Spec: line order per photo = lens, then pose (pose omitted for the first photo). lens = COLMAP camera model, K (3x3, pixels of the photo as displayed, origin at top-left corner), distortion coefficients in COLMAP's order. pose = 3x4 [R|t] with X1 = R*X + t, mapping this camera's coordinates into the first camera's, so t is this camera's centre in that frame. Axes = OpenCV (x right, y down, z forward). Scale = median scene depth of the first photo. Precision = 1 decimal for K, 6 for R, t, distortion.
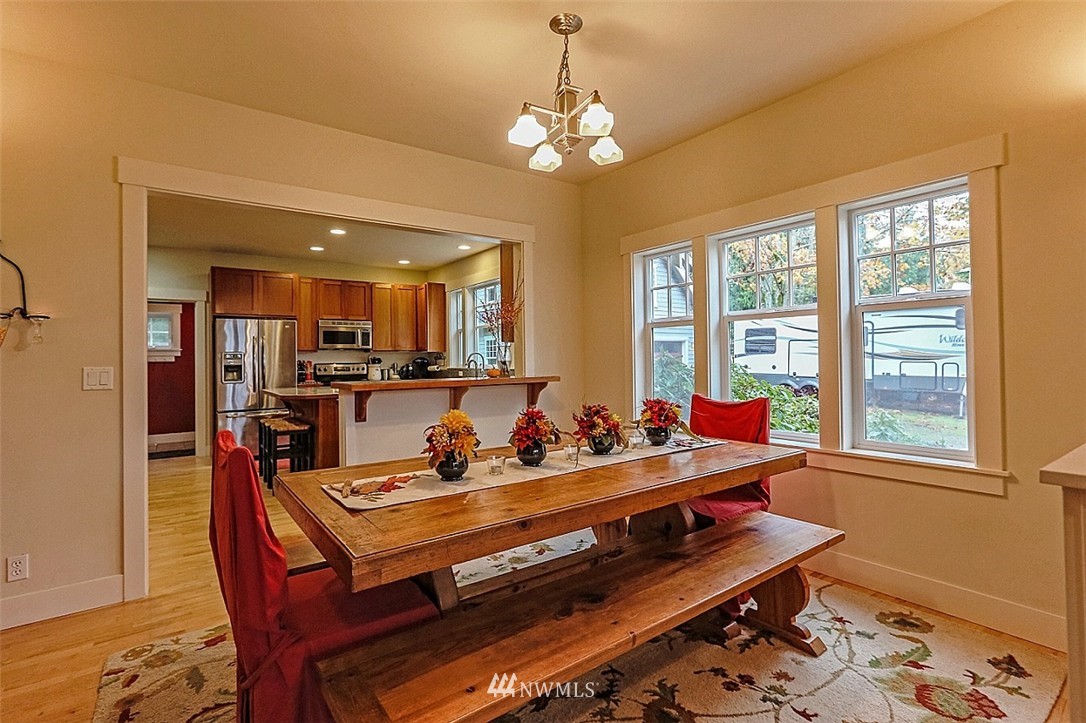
lens RADIAL K [[518.5, 0, 539.1], [0, 518.5, 349.3], [0, 0, 1]] dist [-0.040760, 0.038630]
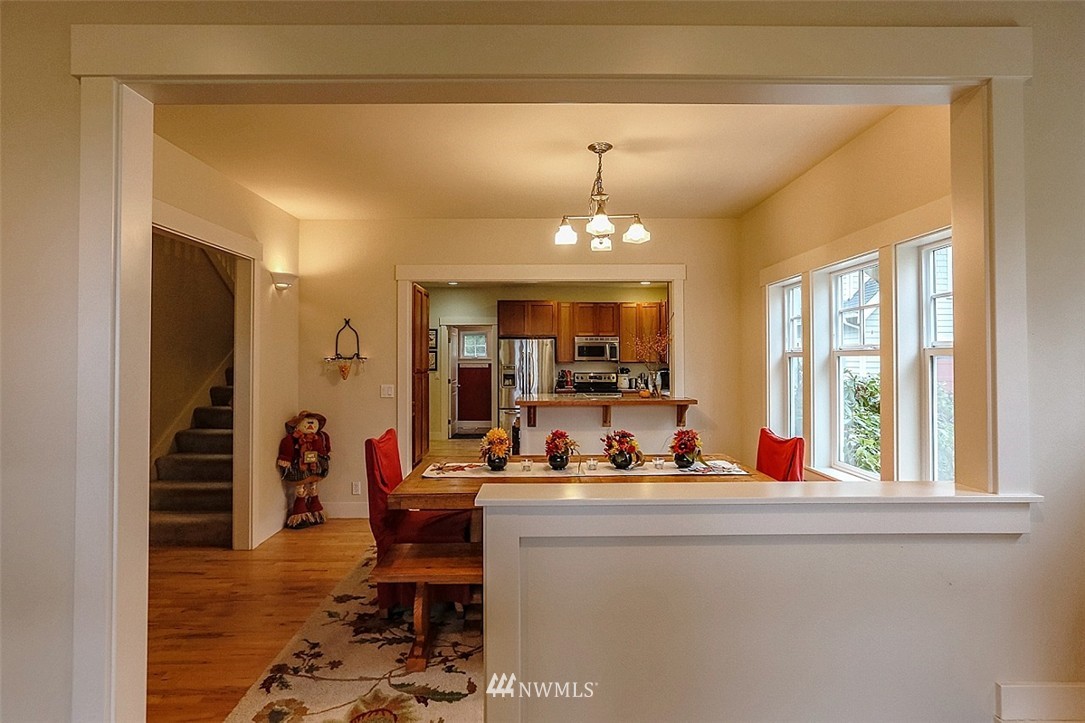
lens RADIAL K [[531.7, 0, 541.2], [0, 531.7, 353.1], [0, 0, 1]] dist [-0.030905, 0.020655]
pose [[0.820416, 0.006117, -0.571734, 0.221817], [0.000726, 0.999931, 0.011740, -0.033718], [0.571766, -0.010047, 0.820355, -0.071766]]
